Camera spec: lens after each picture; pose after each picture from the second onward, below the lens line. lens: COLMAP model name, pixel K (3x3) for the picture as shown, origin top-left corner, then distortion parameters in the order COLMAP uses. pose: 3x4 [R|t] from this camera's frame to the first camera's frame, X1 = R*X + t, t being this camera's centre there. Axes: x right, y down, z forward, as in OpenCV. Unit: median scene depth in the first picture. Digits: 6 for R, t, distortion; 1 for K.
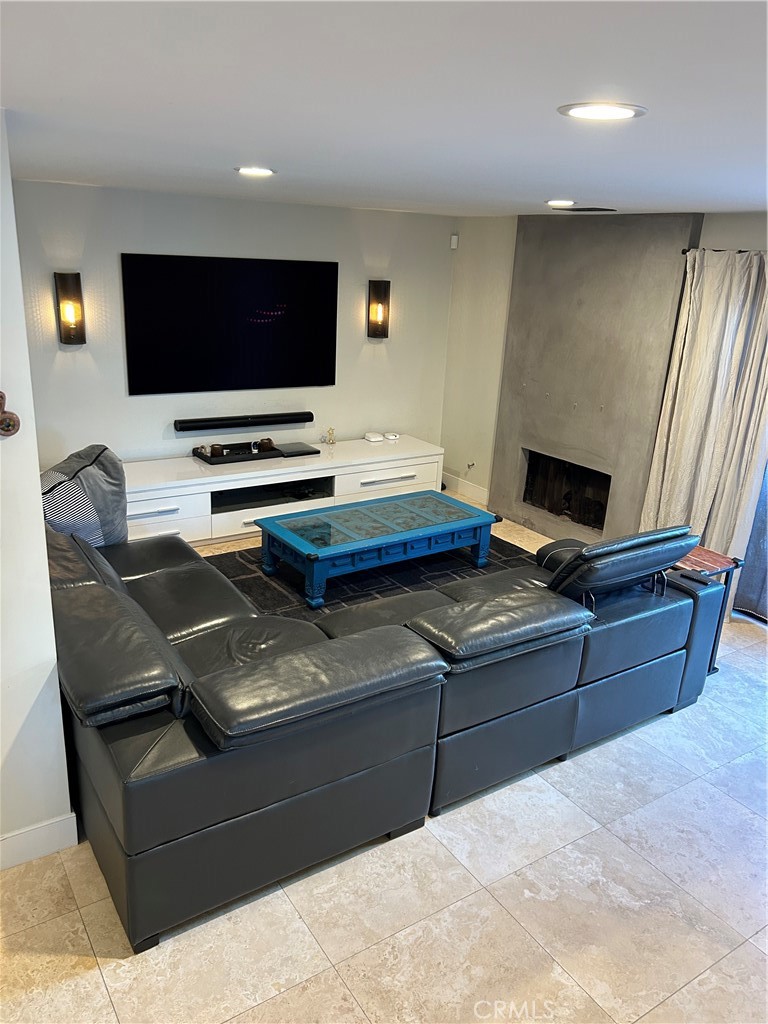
lens RADIAL K [[768.7, 0, 348.8], [0, 768.7, 508.8], [0, 0, 1]] dist [0.116025, -0.155975]
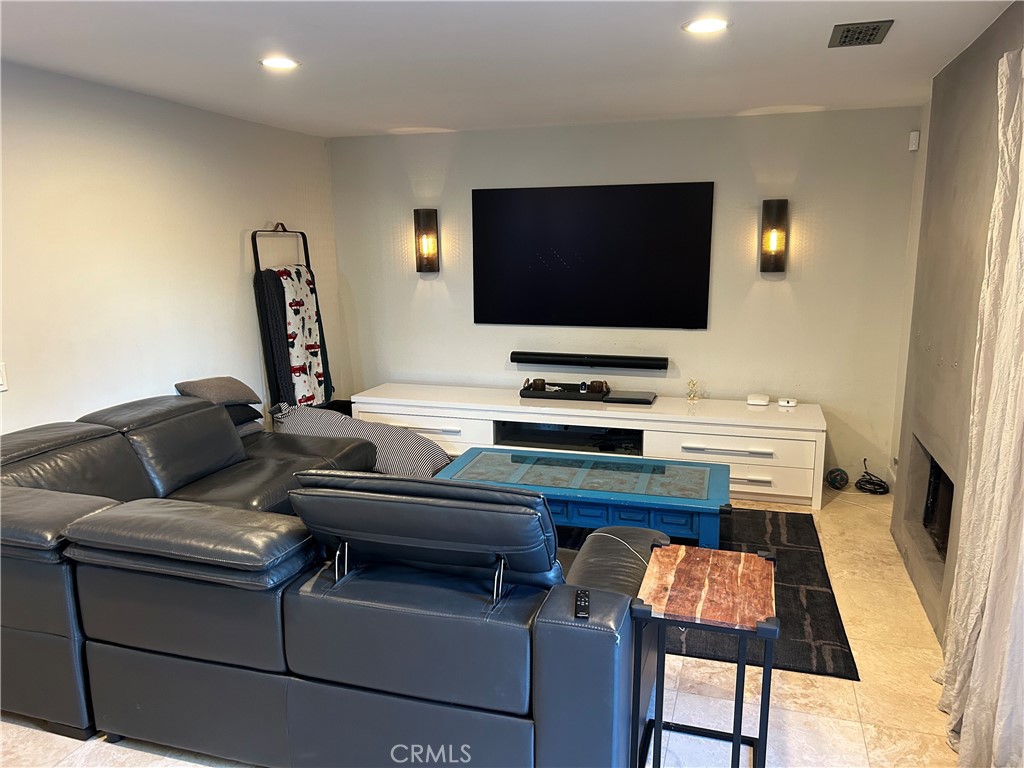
lens RADIAL K [[753.7, 0, 513.0], [0, 753.7, 411.9], [0, 0, 1]] dist [0.007469, 0.002140]
pose [[0.647351, 0.115399, -0.753405, 0.491852], [-0.209742, 0.977280, -0.030528, -0.008965], [0.732765, 0.177783, 0.656847, 0.369169]]
